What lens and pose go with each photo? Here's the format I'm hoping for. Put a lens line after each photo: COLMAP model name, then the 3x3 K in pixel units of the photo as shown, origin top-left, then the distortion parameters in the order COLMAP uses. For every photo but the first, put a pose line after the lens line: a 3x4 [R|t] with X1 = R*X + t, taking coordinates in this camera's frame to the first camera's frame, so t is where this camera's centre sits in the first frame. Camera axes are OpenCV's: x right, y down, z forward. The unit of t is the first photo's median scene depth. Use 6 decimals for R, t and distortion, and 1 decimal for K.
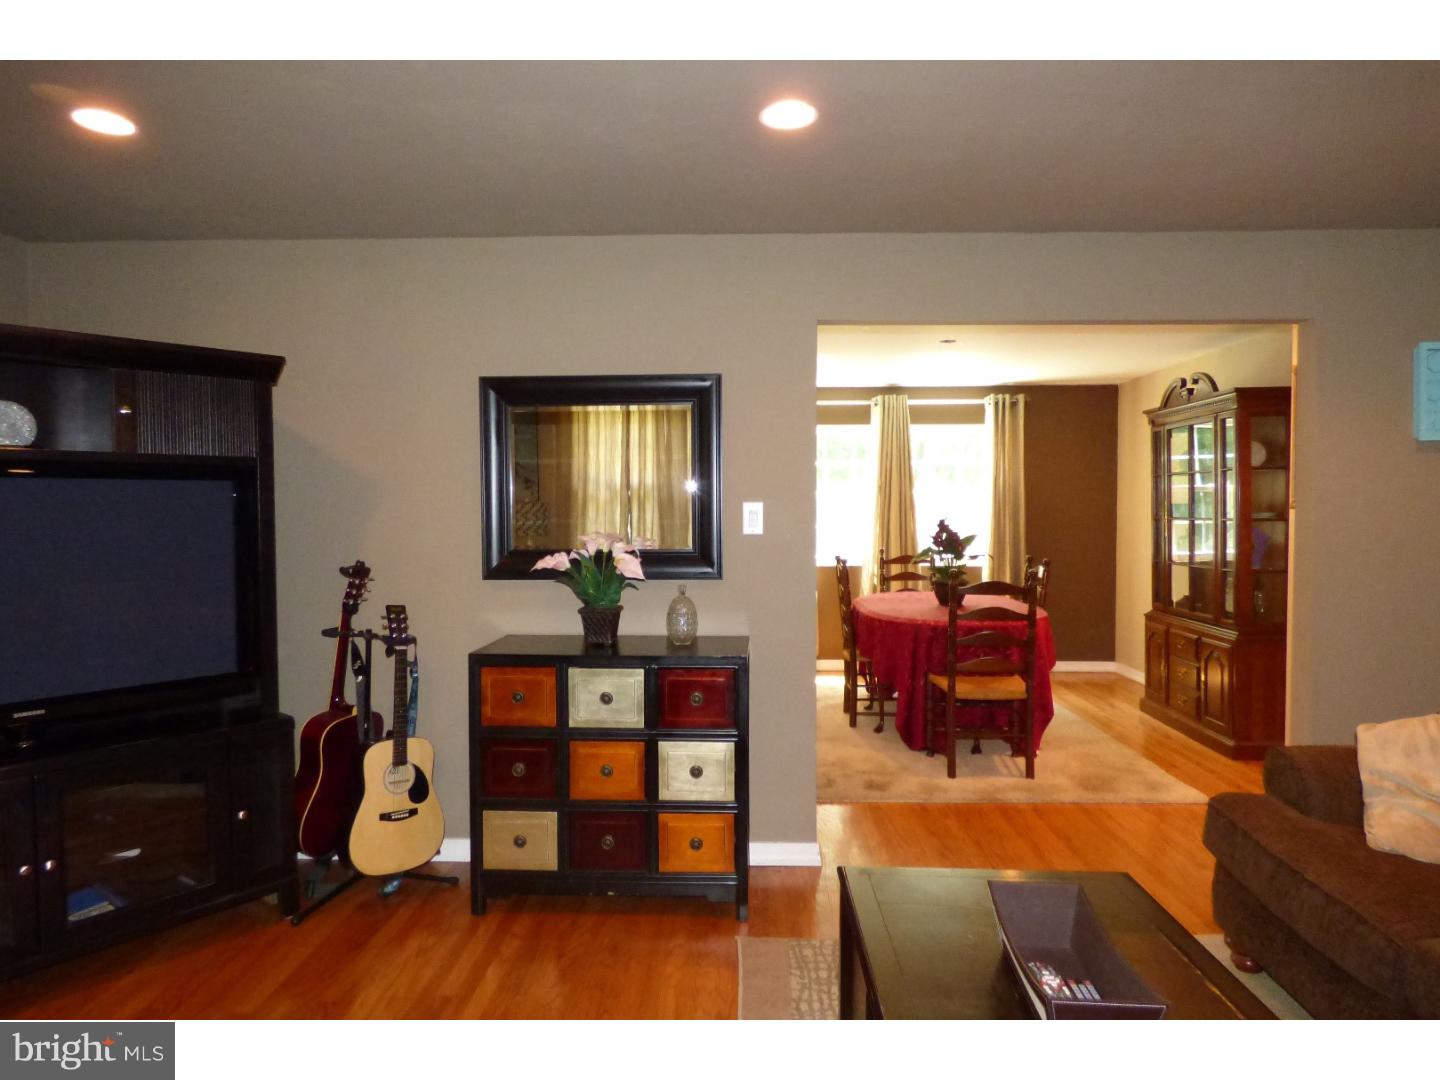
lens RADIAL K [[919.7, 0, 698.4], [0, 919.7, 537.7], [0, 0, 1]] dist [-0.012398, -0.000423]
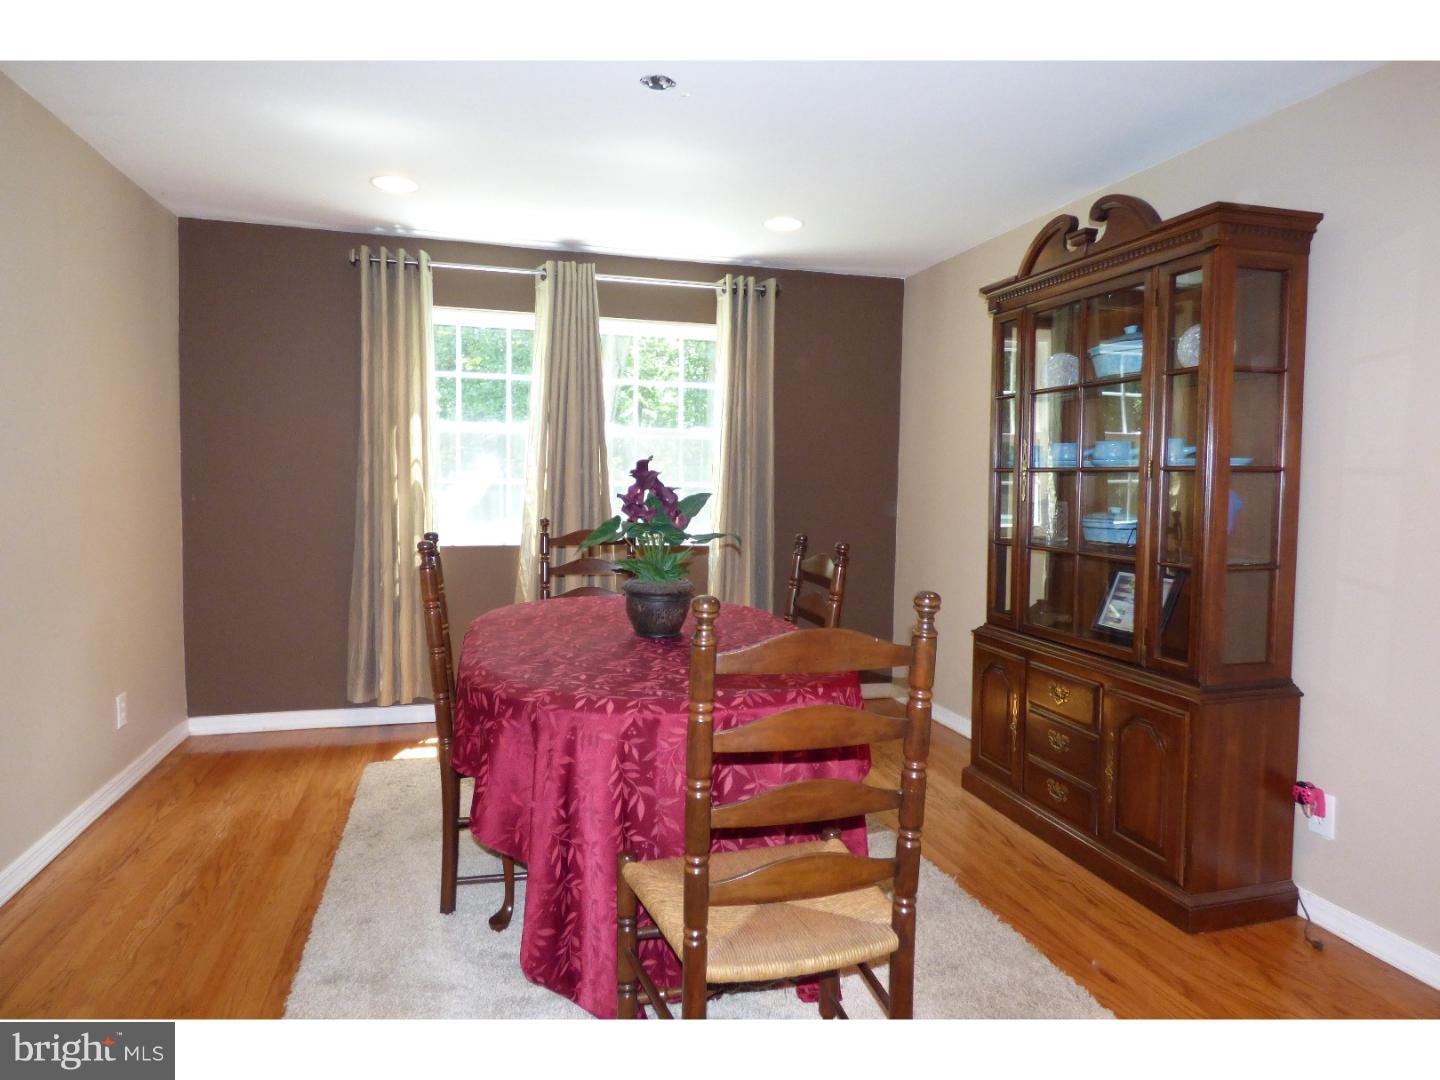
lens RADIAL K [[919.7, 0, 698.4], [0, 919.7, 537.7], [0, 0, 1]] dist [-0.012398, -0.000423]
pose [[0.954932, -0.001807, 0.296818, 0.135487], [-0.008895, 0.999358, 0.034701, 0.003203], [-0.296690, -0.035777, 0.954303, 0.479234]]
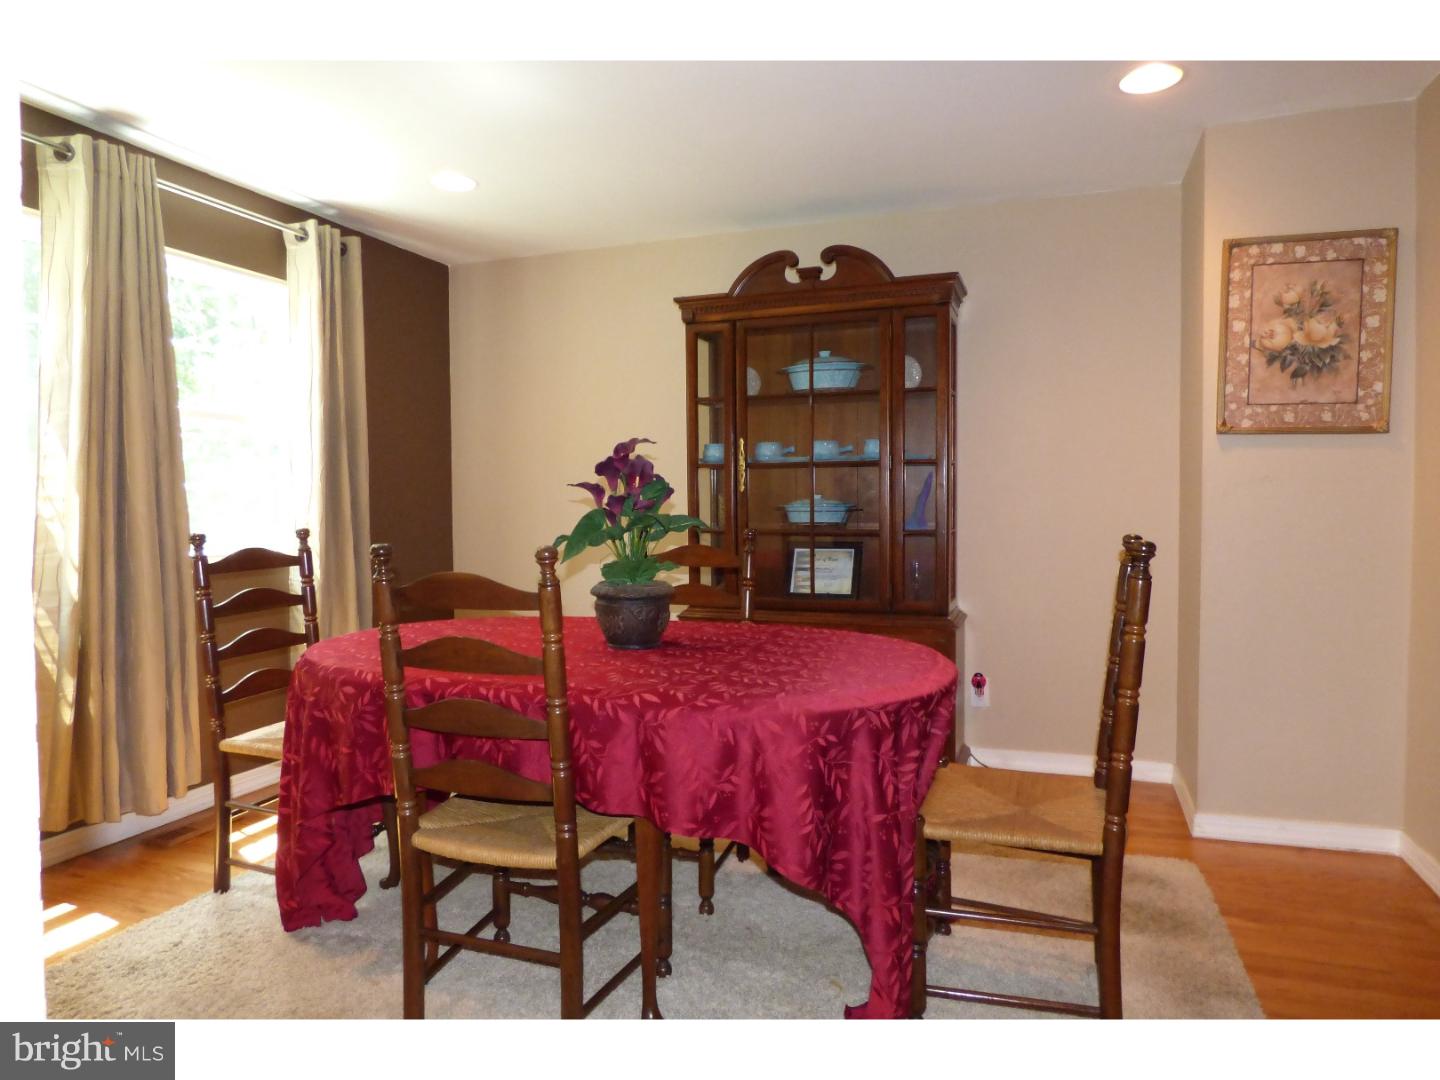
lens RADIAL K [[919.7, 0, 698.4], [0, 919.7, 537.7], [0, 0, 1]] dist [-0.012398, -0.000423]
pose [[0.299782, -0.035916, 0.953331, -0.126293], [0.025820, 0.999230, 0.029526, 0.010622], [-0.953658, 0.015764, 0.300478, 0.786035]]
